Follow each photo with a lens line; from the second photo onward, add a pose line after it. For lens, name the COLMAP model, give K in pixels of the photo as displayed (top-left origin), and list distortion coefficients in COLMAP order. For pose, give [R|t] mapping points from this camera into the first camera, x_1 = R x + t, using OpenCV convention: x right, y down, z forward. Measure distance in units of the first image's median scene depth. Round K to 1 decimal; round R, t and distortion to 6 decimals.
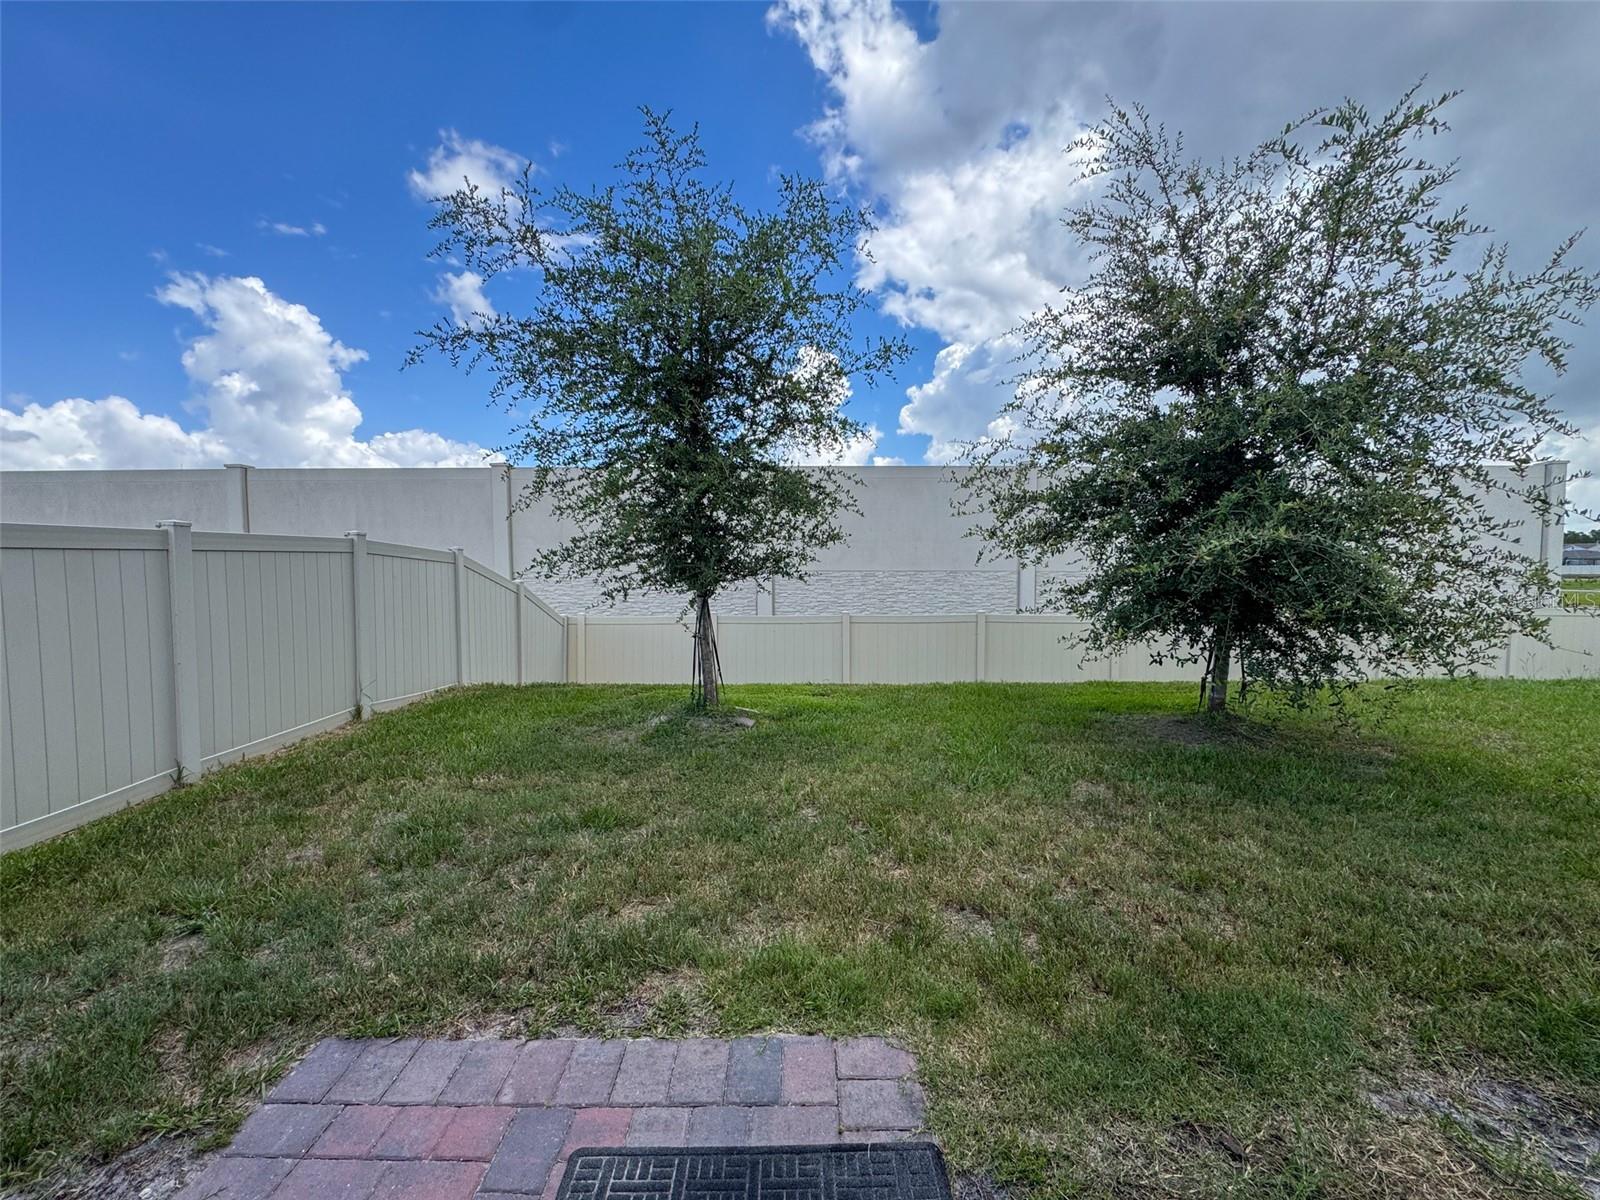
lens RADIAL K [[651.0, 0, 797.4], [0, 651.0, 595.6], [0, 0, 1]] dist [-0.004413, 0.000607]
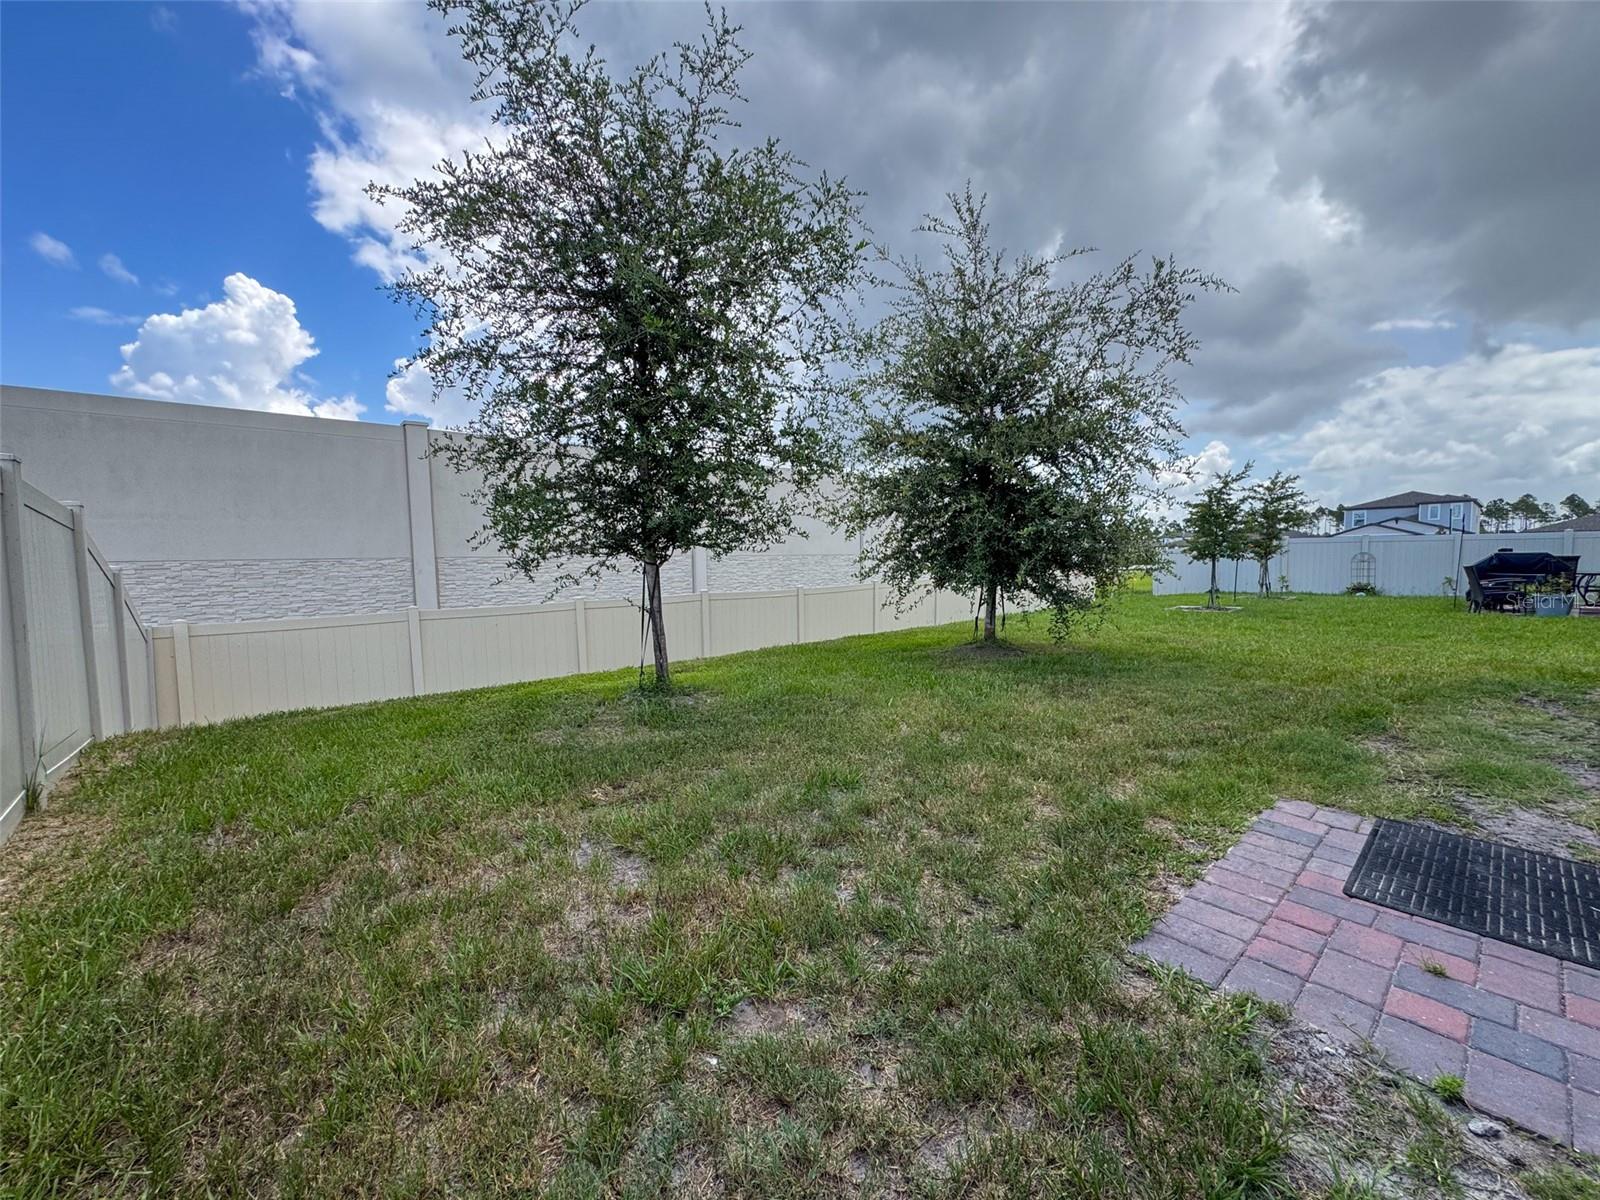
lens RADIAL K [[651.0, 0, 803.3], [0, 651.0, 601.2], [0, 0, 1]] dist [-0.004413, 0.000607]
pose [[0.750294, -0.060050, 0.658371, -0.571503], [0.051242, 0.998153, 0.032645, 0.031872], [-0.659115, 0.009243, 0.751985, 0.192130]]
